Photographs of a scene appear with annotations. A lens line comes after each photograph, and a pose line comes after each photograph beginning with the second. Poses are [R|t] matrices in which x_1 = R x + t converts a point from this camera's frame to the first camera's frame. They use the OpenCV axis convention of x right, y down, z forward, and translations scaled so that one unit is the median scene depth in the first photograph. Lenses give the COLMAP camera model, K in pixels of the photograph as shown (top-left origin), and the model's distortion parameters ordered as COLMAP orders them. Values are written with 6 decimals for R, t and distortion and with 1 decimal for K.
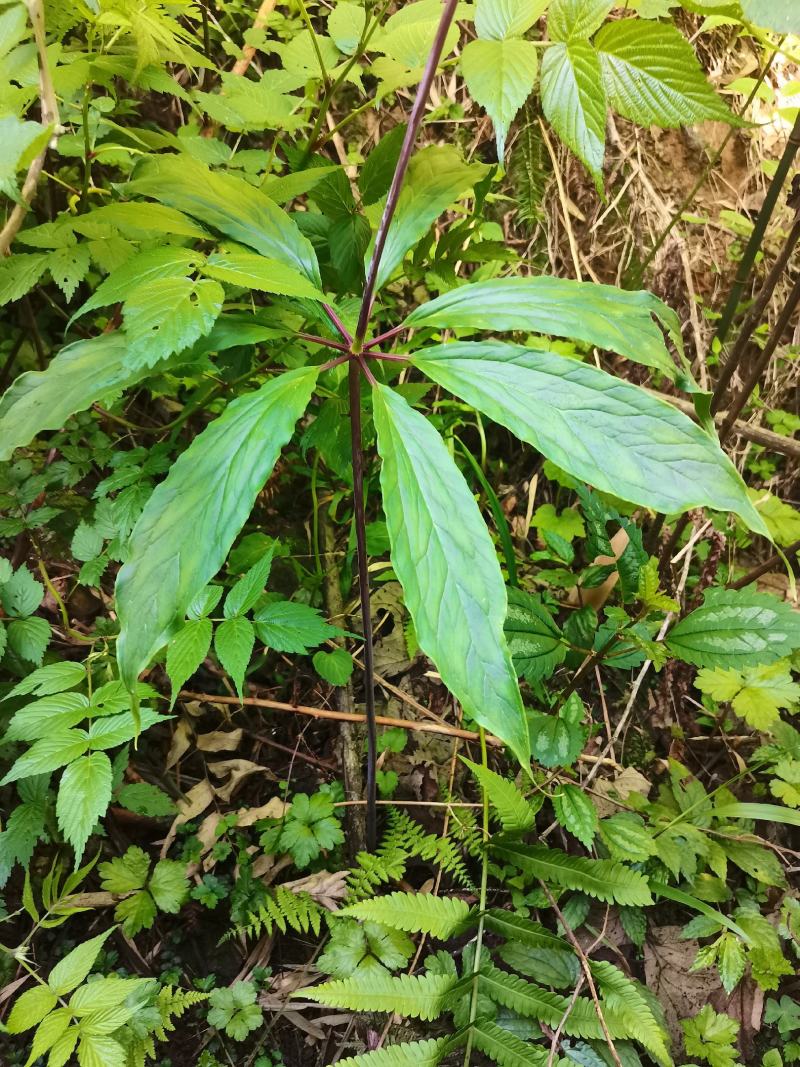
lens RADIAL K [[862.2, 0, 392.5], [0, 862.2, 534.3], [0, 0, 1]] dist [0.016105, 0.004895]
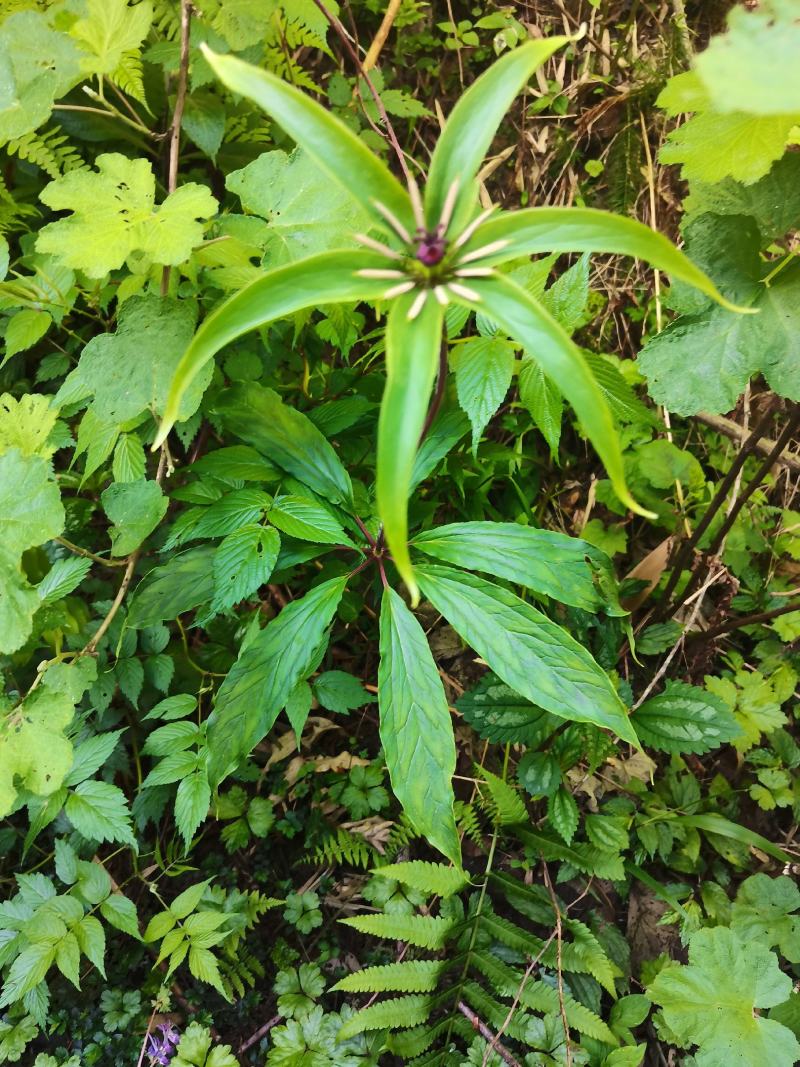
lens RADIAL K [[862.2, 0, 392.5], [0, 862.2, 534.3], [0, 0, 1]] dist [0.016105, 0.004895]
pose [[0.987568, 0.075167, -0.138058, 0.101440], [-0.049067, 0.981785, 0.183549, -0.294592], [0.149340, -0.174493, 0.973268, -0.208321]]
